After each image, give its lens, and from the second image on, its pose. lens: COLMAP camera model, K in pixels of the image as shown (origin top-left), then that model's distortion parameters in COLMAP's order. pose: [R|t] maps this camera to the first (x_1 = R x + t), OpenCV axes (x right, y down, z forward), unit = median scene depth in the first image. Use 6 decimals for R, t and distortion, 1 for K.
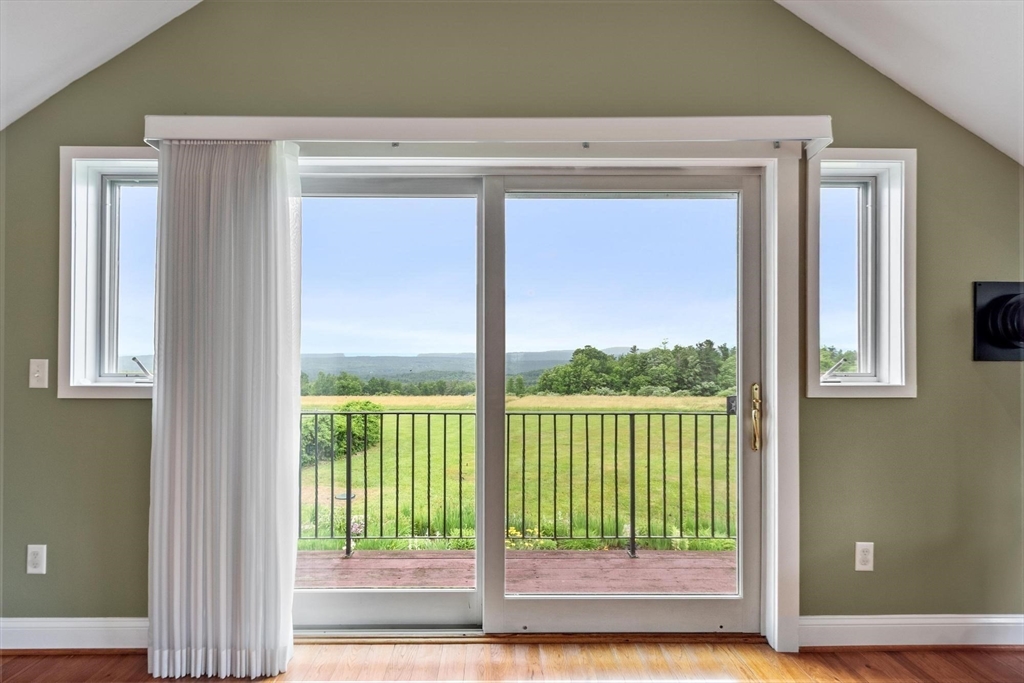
lens RADIAL K [[444.5, 0, 509.4], [0, 444.5, 339.9], [0, 0, 1]] dist [-0.001028, -0.000131]
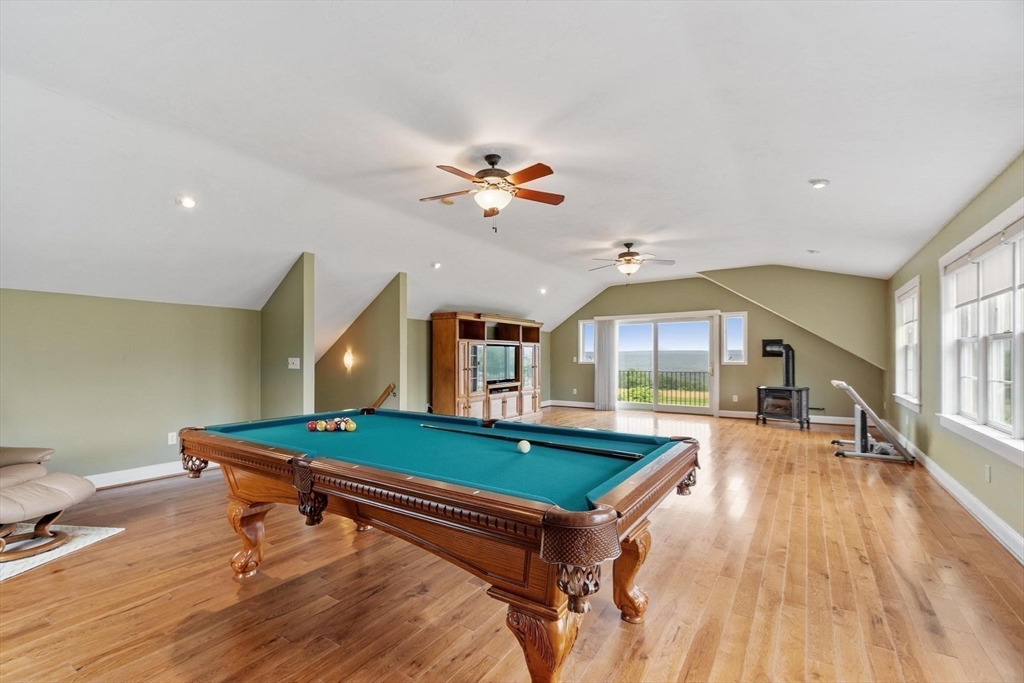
lens RADIAL K [[444.5, 0, 509.0], [0, 444.5, 352.3], [0, 0, 1]] dist [-0.001028, -0.000131]
pose [[0.827681, -0.006525, -0.561161, 1.478590], [0.002945, 0.999969, -0.007282, 0.022343], [0.561191, 0.004375, 0.827675, -4.274433]]
